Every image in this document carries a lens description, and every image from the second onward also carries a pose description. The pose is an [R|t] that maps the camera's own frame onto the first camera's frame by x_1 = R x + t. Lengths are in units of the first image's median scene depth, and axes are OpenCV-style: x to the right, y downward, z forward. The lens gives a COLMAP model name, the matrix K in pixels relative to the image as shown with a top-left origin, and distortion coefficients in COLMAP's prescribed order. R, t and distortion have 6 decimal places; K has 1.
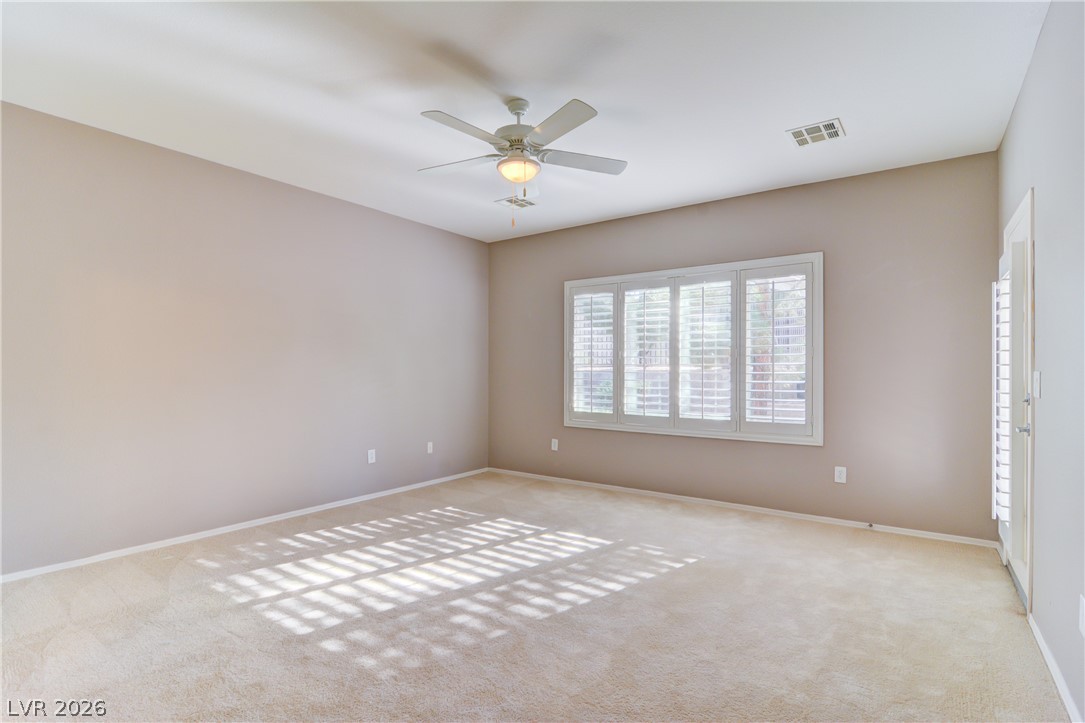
lens RADIAL K [[533.7, 0, 542.5], [0, 533.7, 361.5], [0, 0, 1]] dist [0.000238, -0.000341]
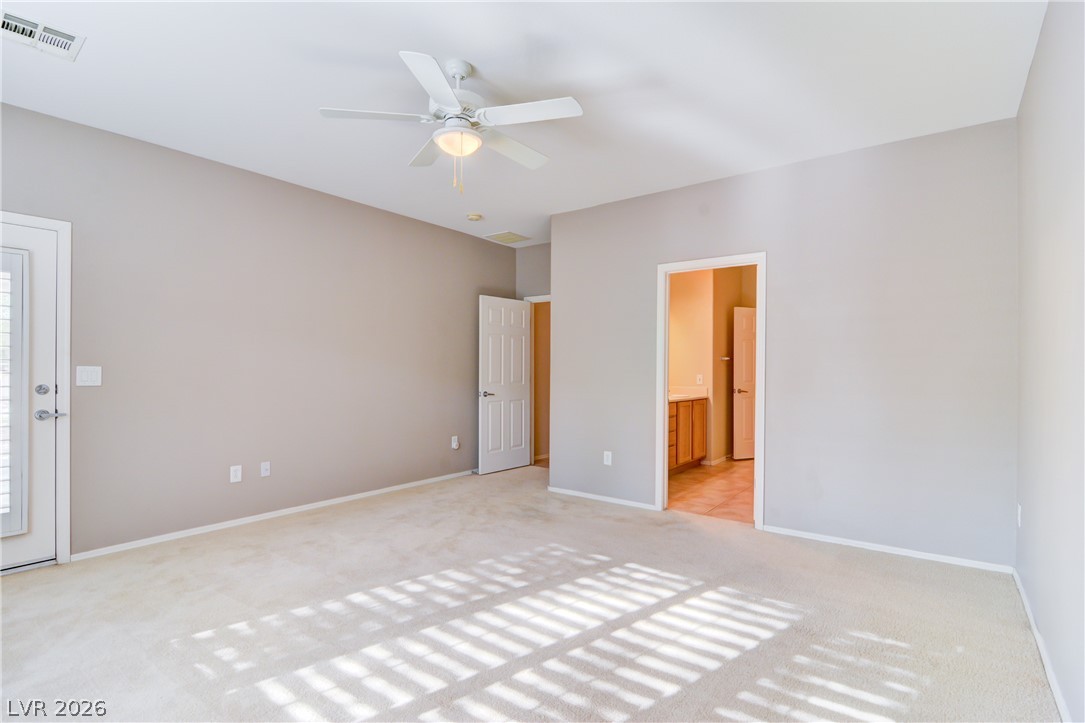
lens RADIAL K [[509.8, 0, 571.2], [0, 509.8, 365.3], [0, 0, 1]] dist [-0.014447, -0.000207]
pose [[-0.999598, -0.007821, -0.027263, -0.175926], [-0.007156, 0.999676, -0.024408, 0.024509], [0.027445, -0.024203, -0.999330, 1.564030]]
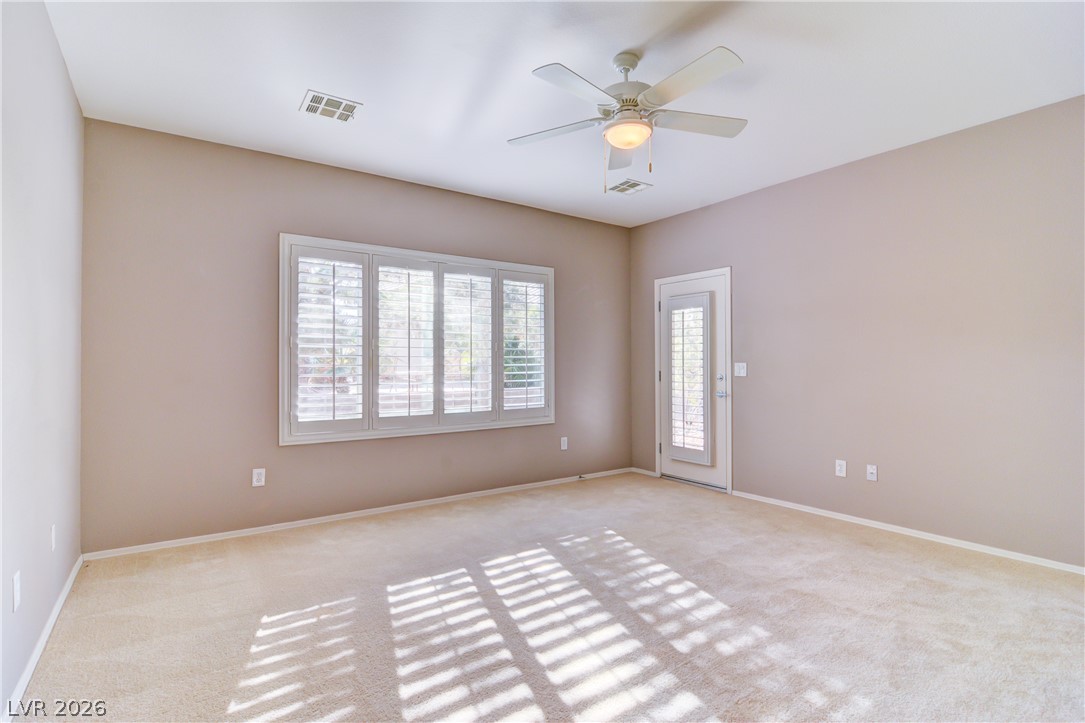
lens RADIAL K [[535.3, 0, 543.9], [0, 535.3, 353.5], [0, 0, 1]] dist [-0.000268, -0.000663]
pose [[0.310090, 0.012403, 0.950626, -0.777833], [-0.014971, 0.999855, -0.008162, 0.006429], [-0.950589, -0.011701, 0.310231, 0.727109]]
